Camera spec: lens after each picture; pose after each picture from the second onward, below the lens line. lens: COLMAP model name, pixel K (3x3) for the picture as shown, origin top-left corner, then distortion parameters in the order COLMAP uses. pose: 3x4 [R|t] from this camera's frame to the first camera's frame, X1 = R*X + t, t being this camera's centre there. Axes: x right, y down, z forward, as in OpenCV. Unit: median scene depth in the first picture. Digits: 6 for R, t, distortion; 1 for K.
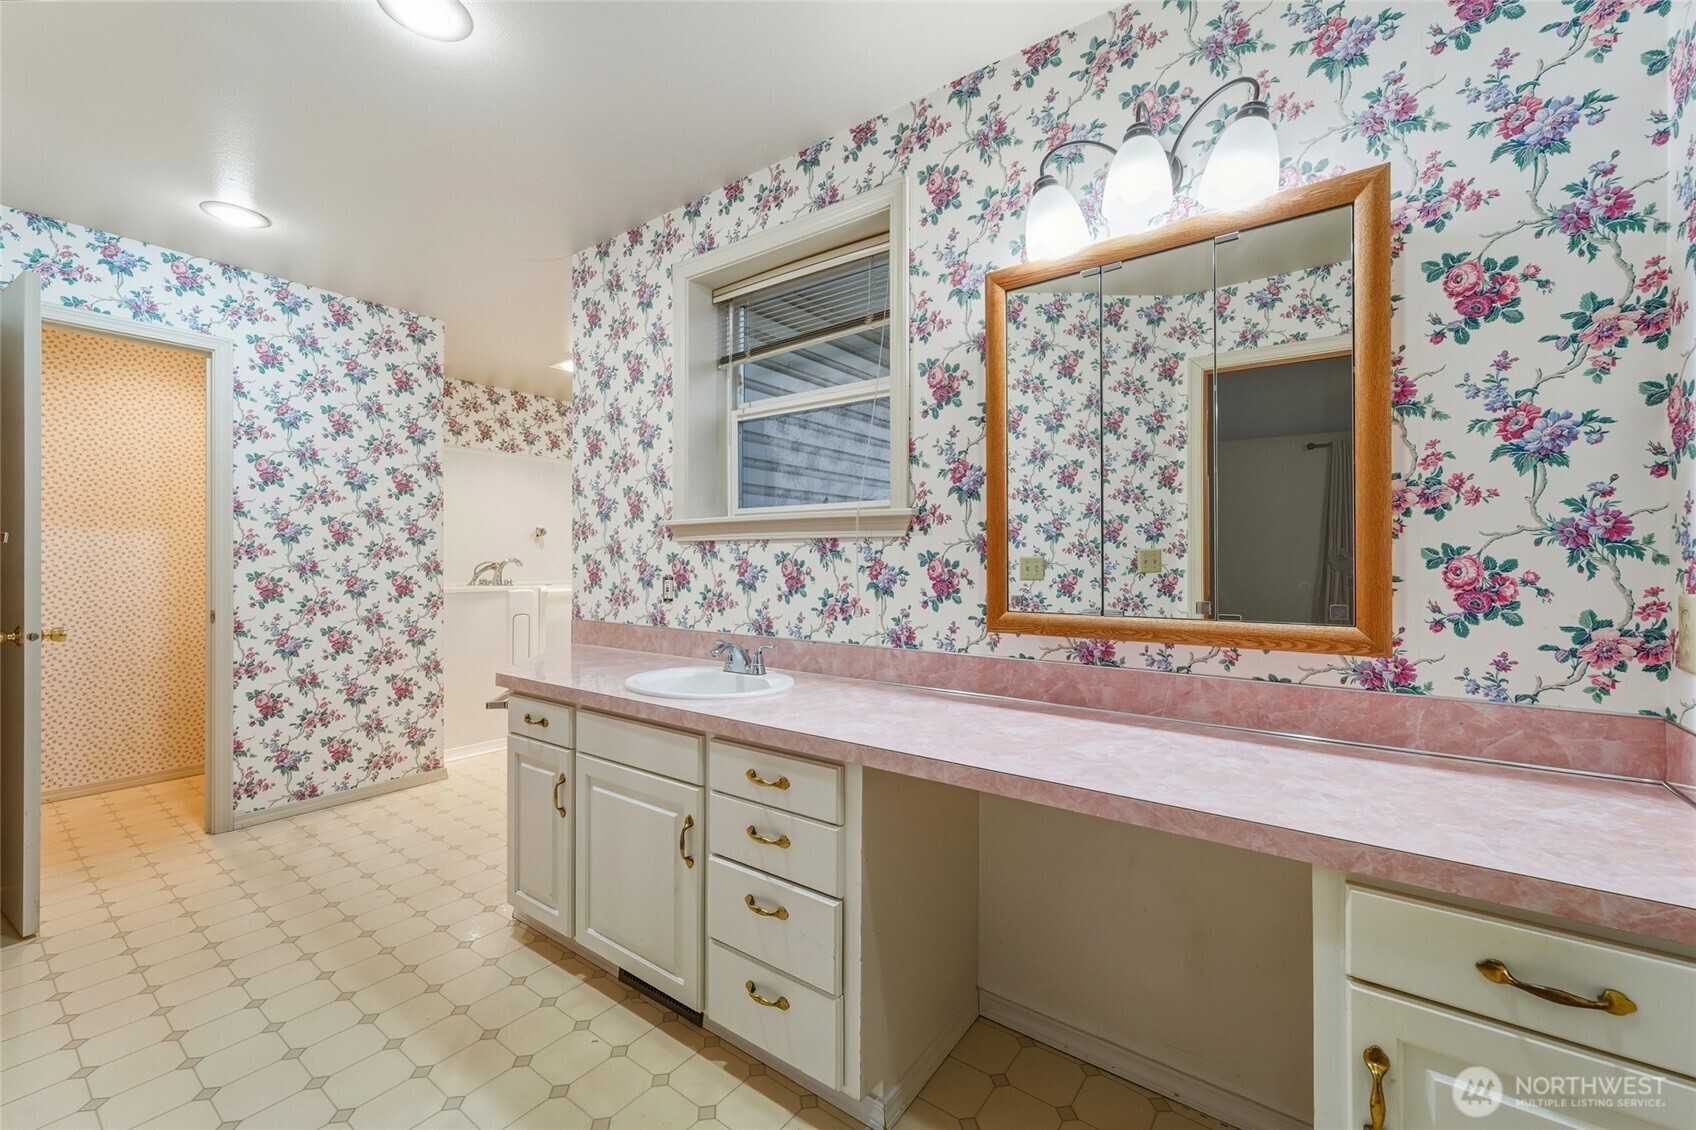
lens RADIAL K [[679.7, 0, 851.2], [0, 679.7, 559.2], [0, 0, 1]] dist [0.004073, -0.000055]
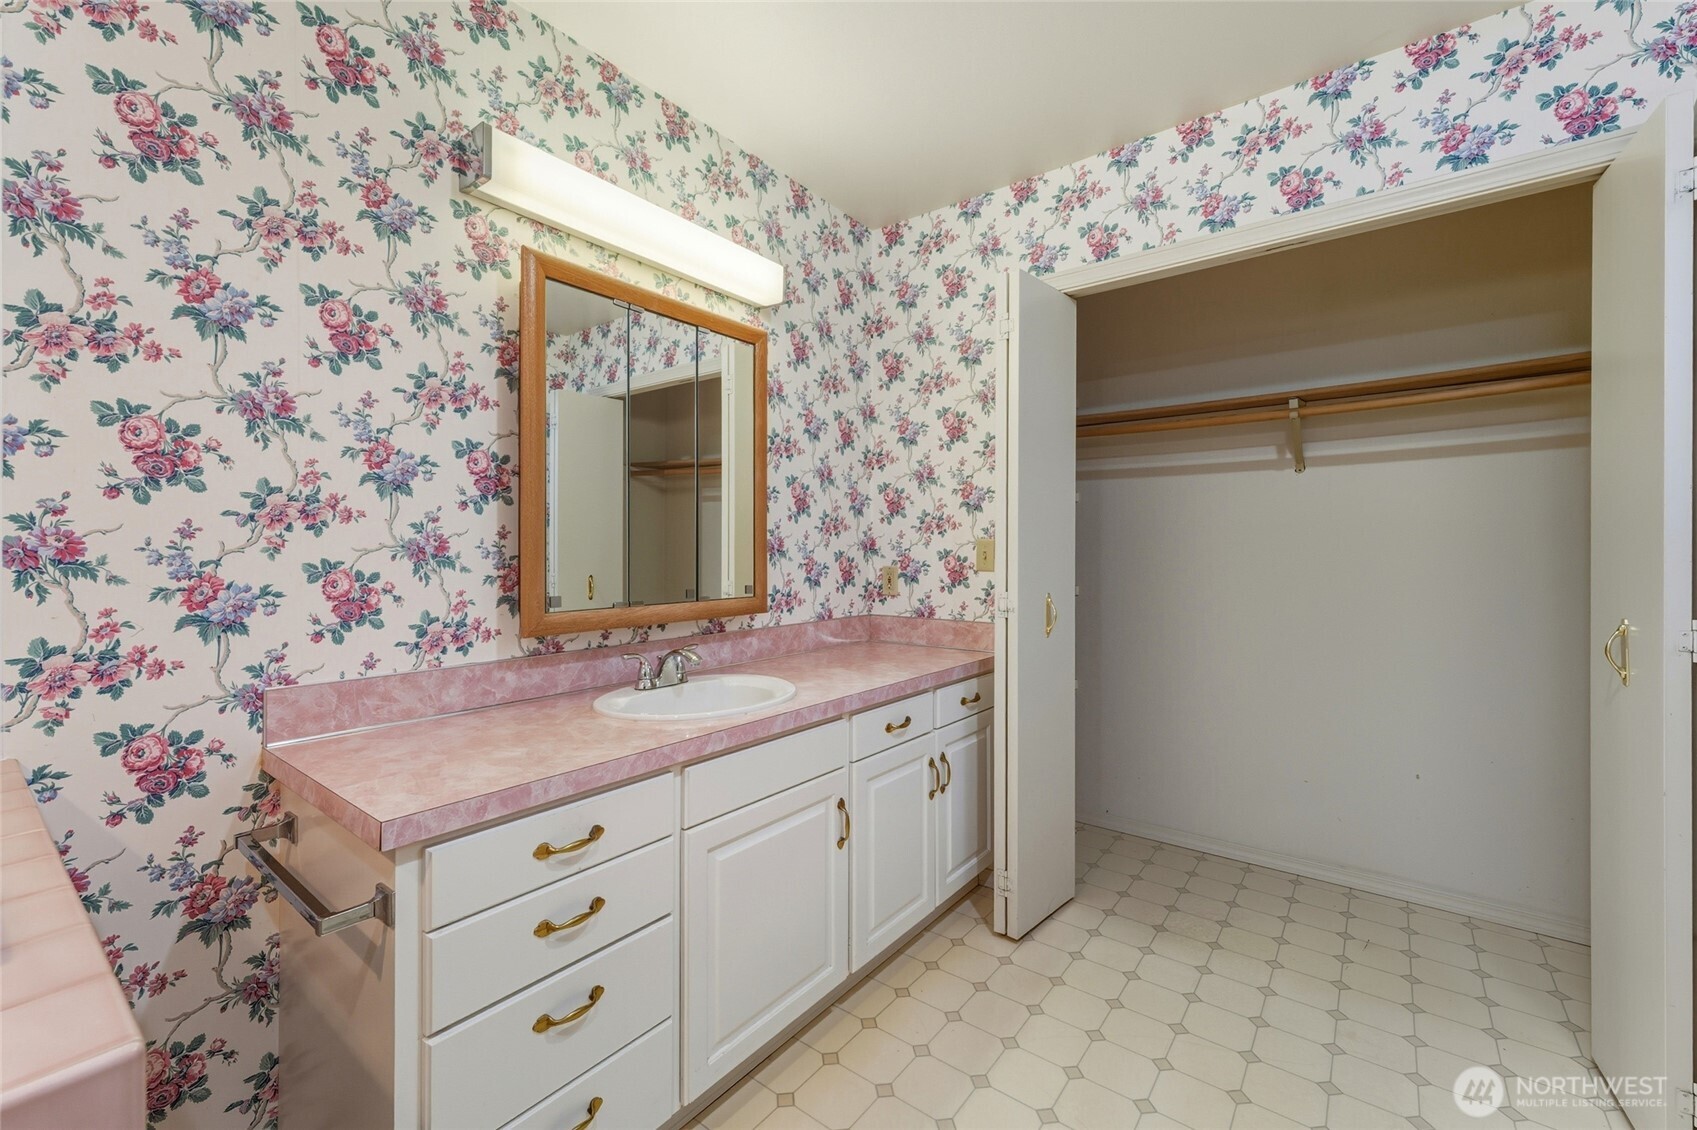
lens RADIAL K [[680.1, 0, 851.7], [0, 680.1, 559.2], [0, 0, 1]] dist [0.004073, -0.000055]
pose [[0.036310, -0.006488, 0.999320, -0.002237], [0.003066, 0.999975, 0.006381, -0.674595], [-0.999336, 0.002833, 0.036329, -0.002519]]
